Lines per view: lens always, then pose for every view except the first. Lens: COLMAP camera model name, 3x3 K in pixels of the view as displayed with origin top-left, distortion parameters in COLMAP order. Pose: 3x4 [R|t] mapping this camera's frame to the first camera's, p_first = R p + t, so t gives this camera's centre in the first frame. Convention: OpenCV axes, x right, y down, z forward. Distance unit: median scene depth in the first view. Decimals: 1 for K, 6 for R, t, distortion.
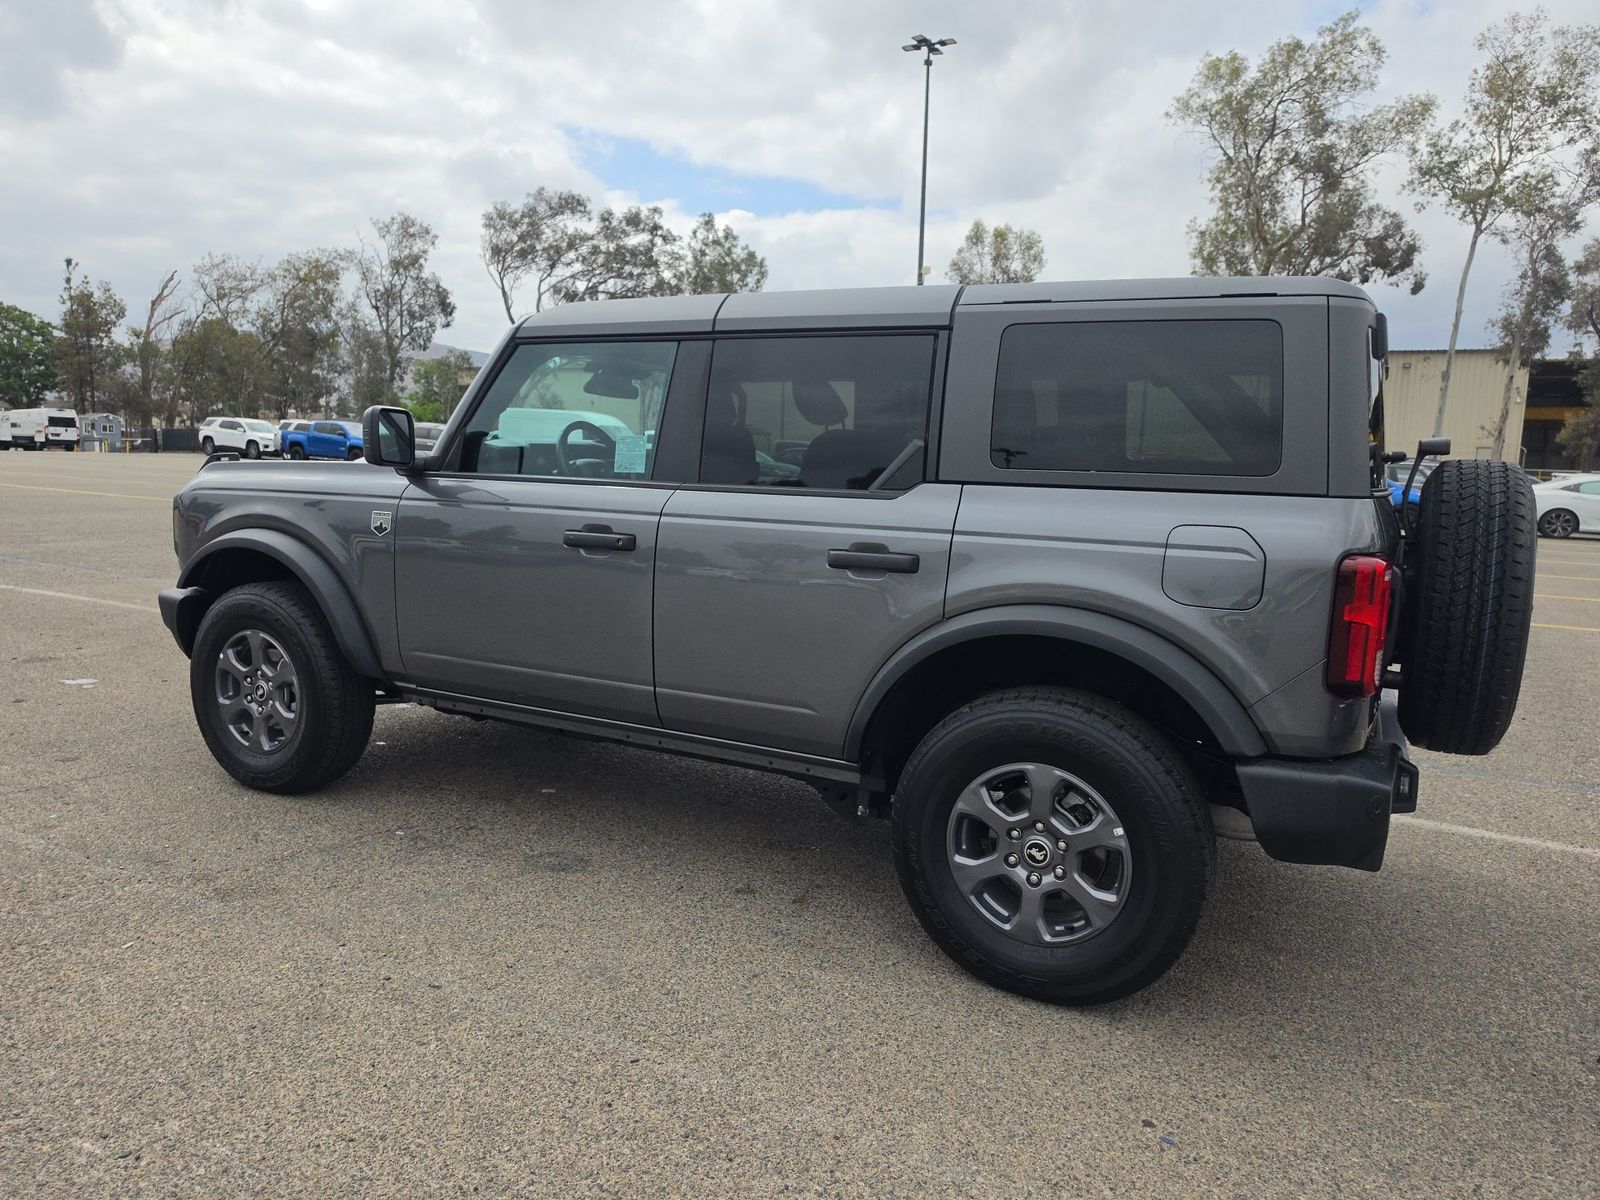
lens RADIAL K [[1128.9, 0, 787.3], [0, 1128.9, 609.4], [0, 0, 1]] dist [0.017565, -0.027139]
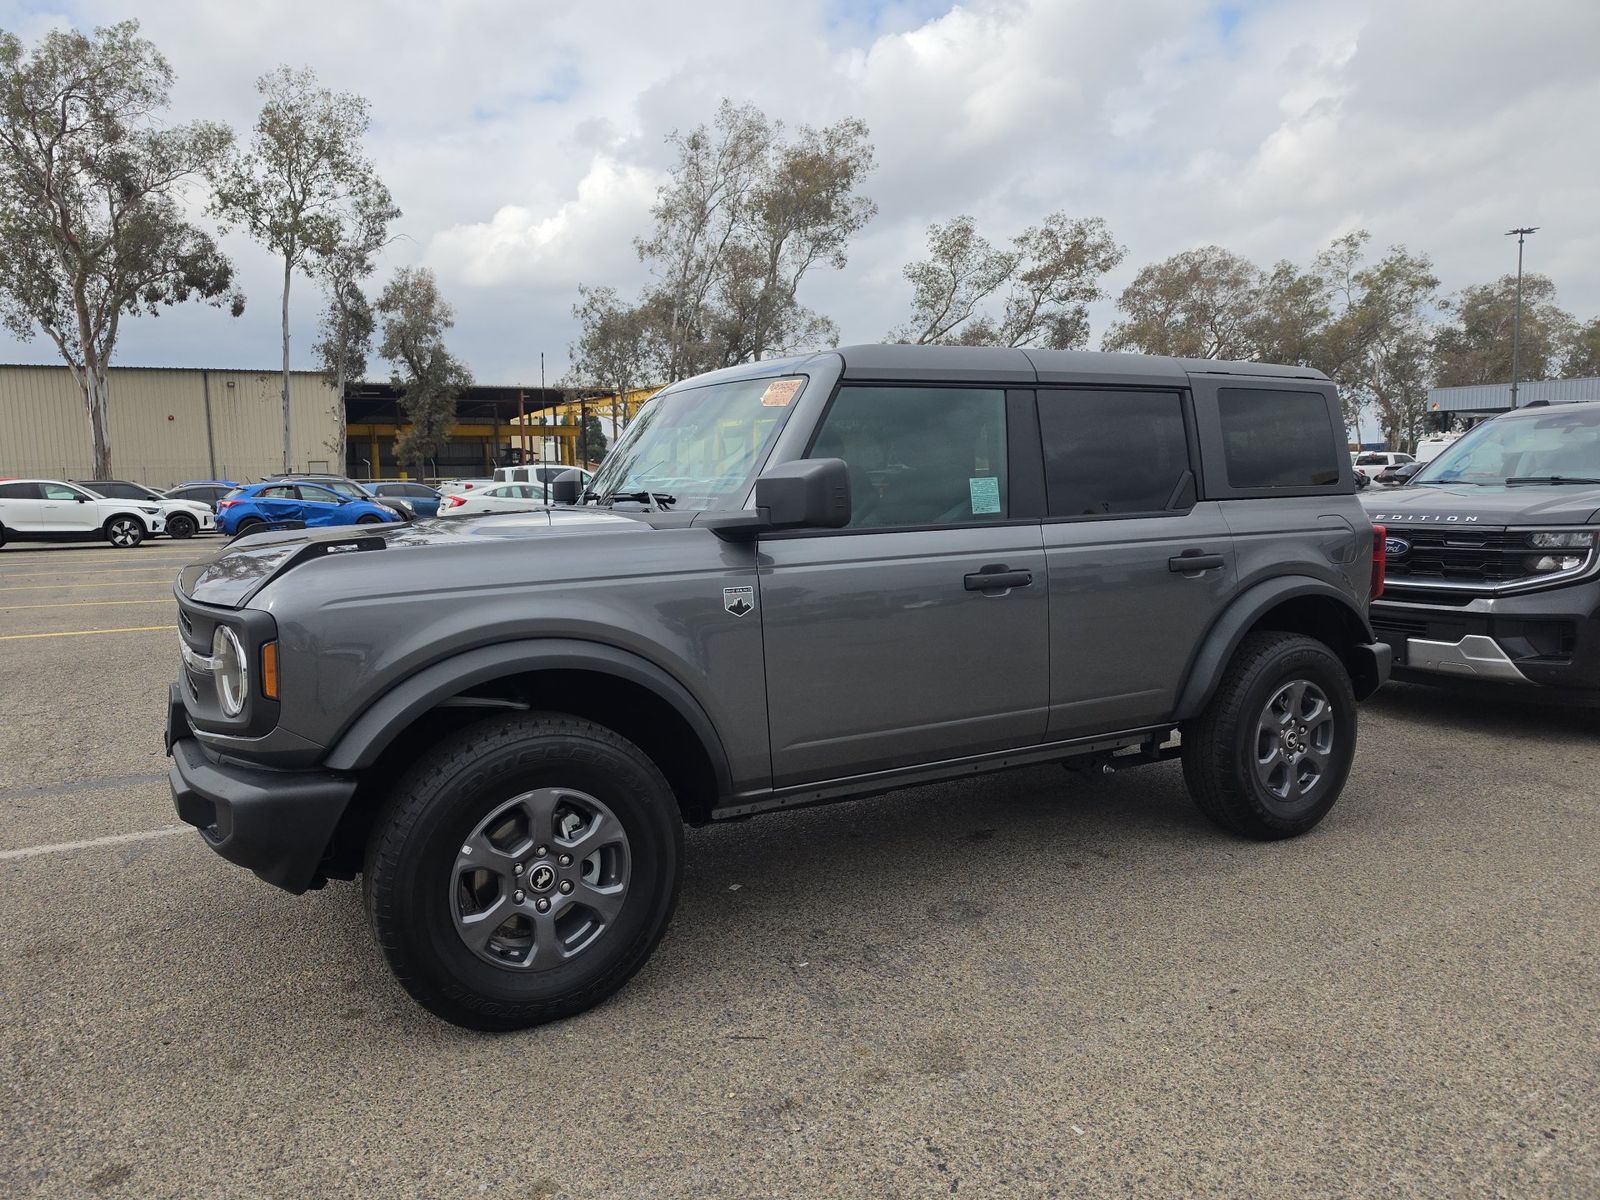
lens RADIAL K [[1128.9, 0, 789.3], [0, 1128.9, 595.0], [0, 0, 1]] dist [0.017565, -0.027139]
pose [[0.520001, -0.126918, 0.844684, -0.094850], [0.148247, 0.987301, 0.057083, -0.011125], [-0.841202, 0.095539, 0.532213, 0.050757]]
